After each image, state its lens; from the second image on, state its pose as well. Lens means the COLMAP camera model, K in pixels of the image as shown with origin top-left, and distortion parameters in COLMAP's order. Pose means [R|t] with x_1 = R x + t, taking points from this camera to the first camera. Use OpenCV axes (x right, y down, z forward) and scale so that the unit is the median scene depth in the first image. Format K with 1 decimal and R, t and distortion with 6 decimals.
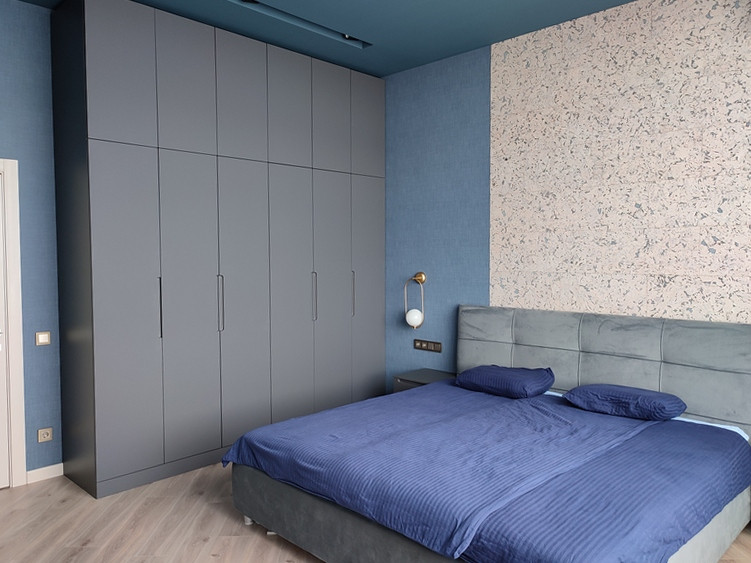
lens RADIAL K [[562.3, 0, 369.6], [0, 562.3, 284.2], [0, 0, 1]] dist [0.012117, -0.010243]
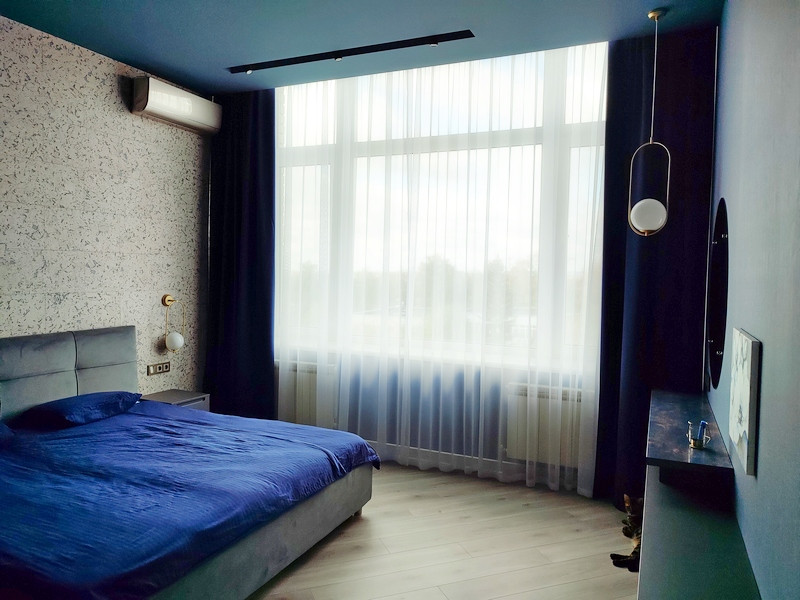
lens RADIAL K [[599.0, 0, 394.9], [0, 599.0, 297.9], [0, 0, 1]] dist [0.012117, -0.010243]
pose [[-0.343326, -0.049296, 0.937922, -0.808337], [0.028287, 0.997626, 0.062788, -0.062447], [-0.938790, 0.048087, -0.341116, 0.783124]]
